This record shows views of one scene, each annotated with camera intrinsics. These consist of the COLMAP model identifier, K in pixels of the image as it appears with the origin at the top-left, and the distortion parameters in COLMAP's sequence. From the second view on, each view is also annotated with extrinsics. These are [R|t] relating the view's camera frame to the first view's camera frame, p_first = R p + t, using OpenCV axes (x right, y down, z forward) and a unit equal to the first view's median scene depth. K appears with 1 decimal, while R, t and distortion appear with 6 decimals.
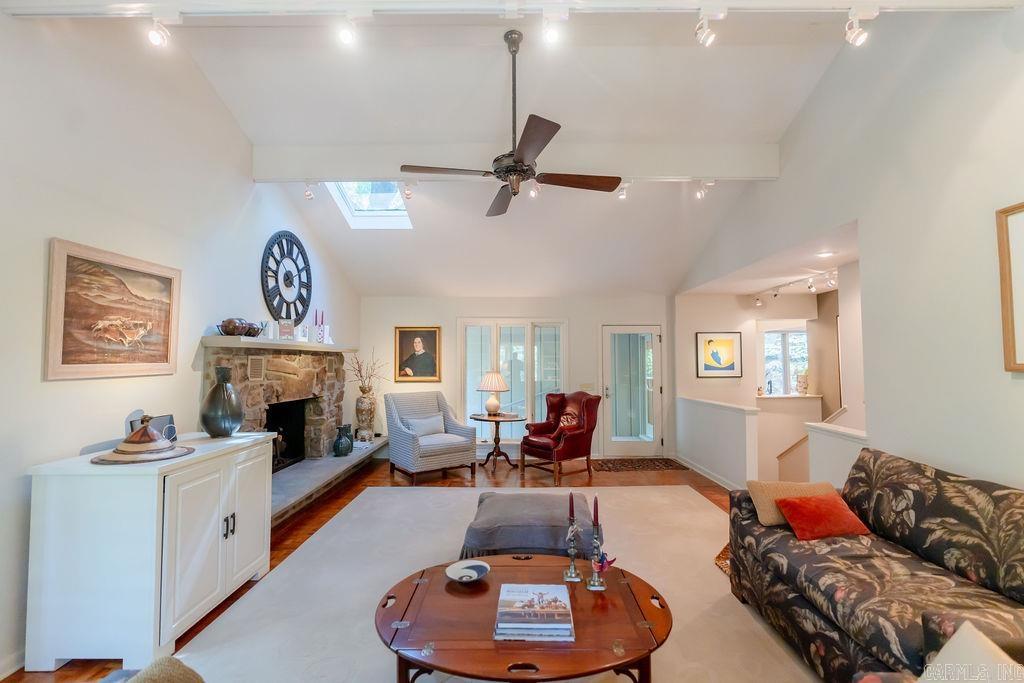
lens RADIAL K [[459.1, 0, 515.6], [0, 459.1, 342.1], [0, 0, 1]] dist [-0.012622, 0.005321]
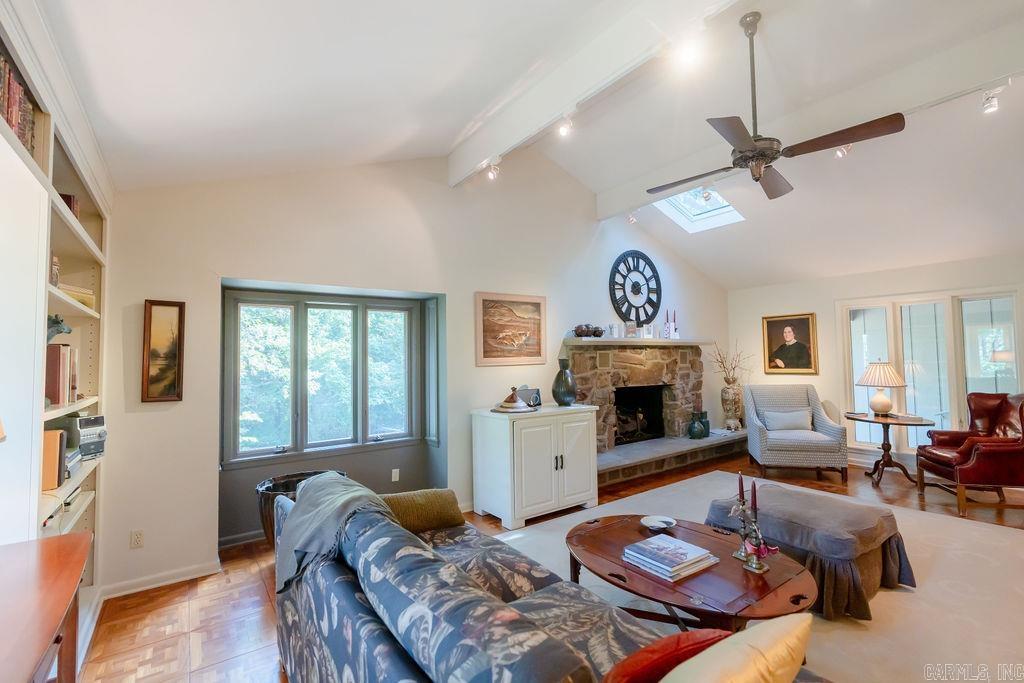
lens RADIAL K [[459.1, 0, 511.5], [0, 459.1, 342.5], [0, 0, 1]] dist [-0.012622, 0.005321]
pose [[0.586148, -0.039457, -0.809242, 0.369099], [0.050582, 0.998647, -0.012054, 0.008348], [0.808623, -0.033867, 0.587351, -0.009522]]
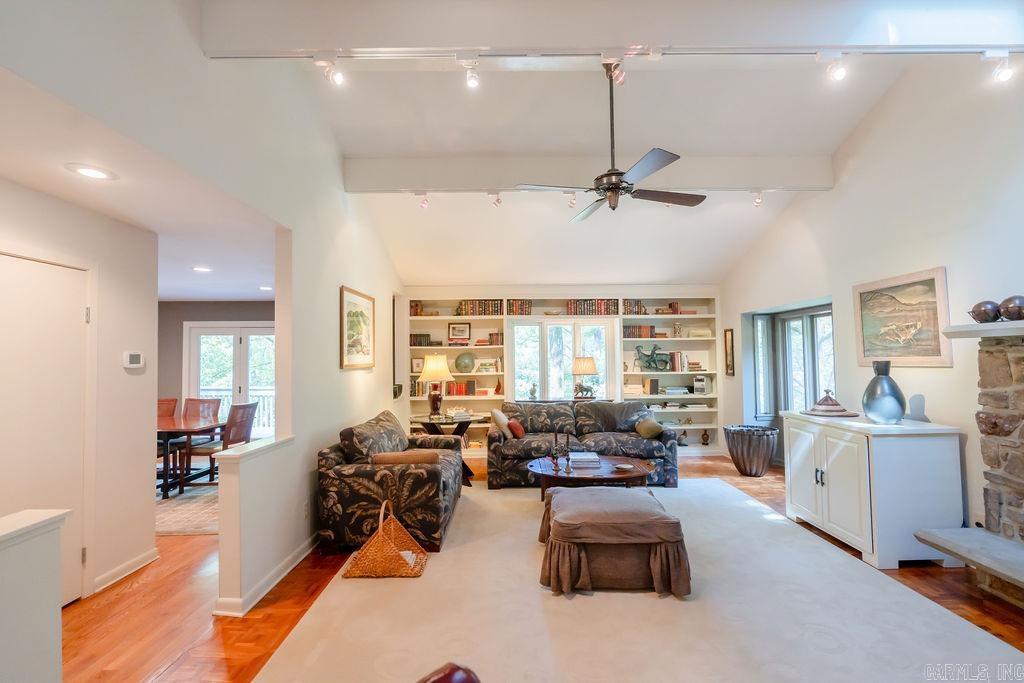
lens RADIAL K [[459.1, 0, 492.6], [0, 459.1, 338.8], [0, 0, 1]] dist [-0.012622, 0.005321]
pose [[-0.999780, 0.016124, 0.013412, 0.223272], [0.014919, 0.996224, -0.085534, 0.064134], [-0.014741, -0.085315, -0.996245, 1.659263]]
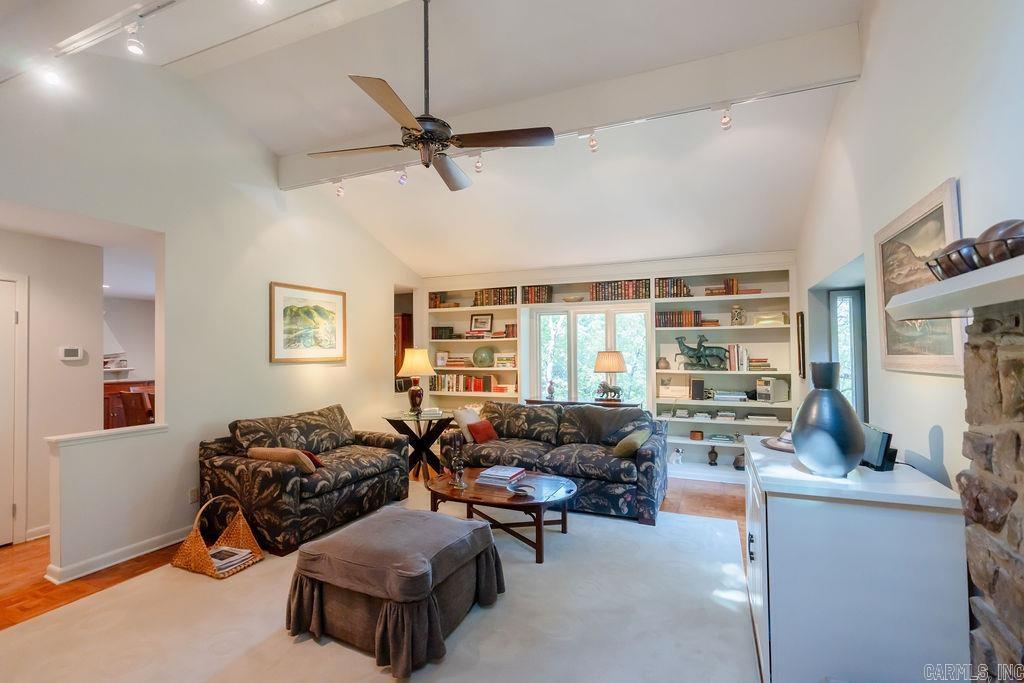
lens RADIAL K [[459.1, 0, 511.8], [0, 459.1, 339.2], [0, 0, 1]] dist [-0.012622, 0.005321]
pose [[-0.914852, 0.022903, 0.403138, -0.397817], [-0.005330, 0.997618, -0.068773, 0.053571], [-0.403753, -0.065066, -0.912551, 1.363166]]
